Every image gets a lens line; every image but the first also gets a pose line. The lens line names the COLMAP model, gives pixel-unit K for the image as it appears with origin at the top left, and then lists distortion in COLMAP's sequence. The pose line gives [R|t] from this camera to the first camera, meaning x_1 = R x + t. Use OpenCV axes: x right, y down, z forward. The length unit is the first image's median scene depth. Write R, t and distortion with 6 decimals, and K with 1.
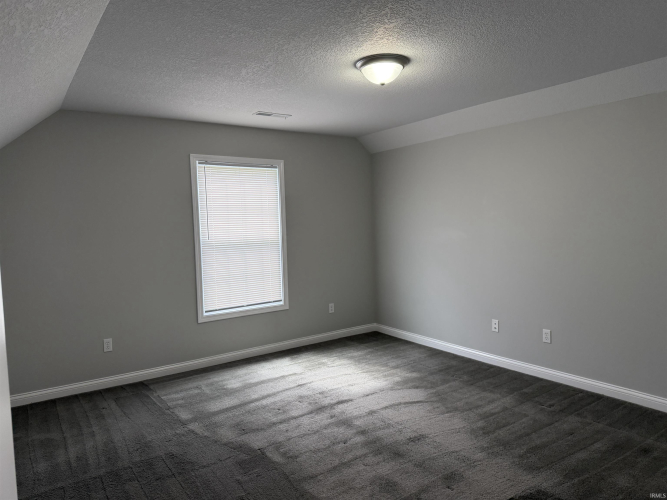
lens RADIAL K [[474.5, 0, 333.5], [0, 474.5, 250.0], [0, 0, 1]] dist [0.006385, 0.000556]
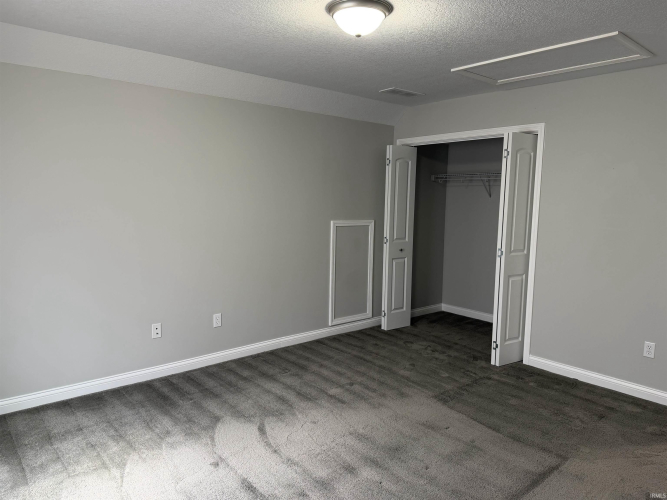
lens RADIAL K [[467.0, 0, 333.5], [0, 467.0, 250.0], [0, 0, 1]] dist [0.003943, -0.002199]
pose [[-0.059187, -0.100248, 0.993201, -0.713659], [0.063298, 0.992566, 0.103956, -0.068970], [-0.996238, 0.069020, -0.052401, 1.093584]]
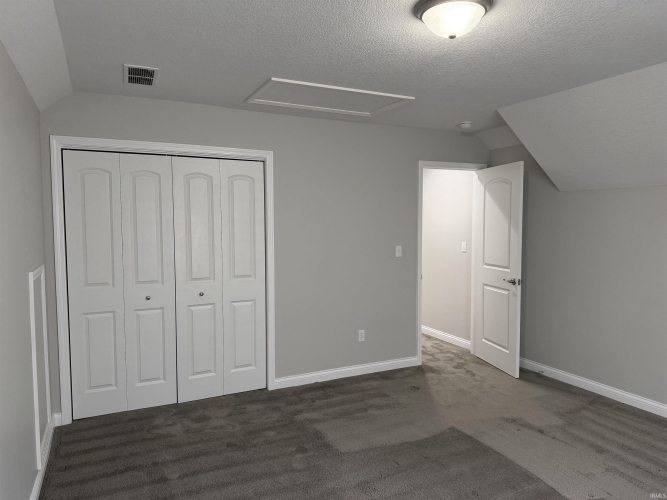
lens RADIAL K [[457.8, 0, 314.1], [0, 457.8, 251.7], [0, 0, 1]] dist [-0.001245, -0.001905]
pose [[-0.978706, 0.010098, 0.205020, 0.143933], [0.039565, 0.989340, 0.140147, -0.137727], [-0.201419, 0.145275, -0.968672, 1.672721]]
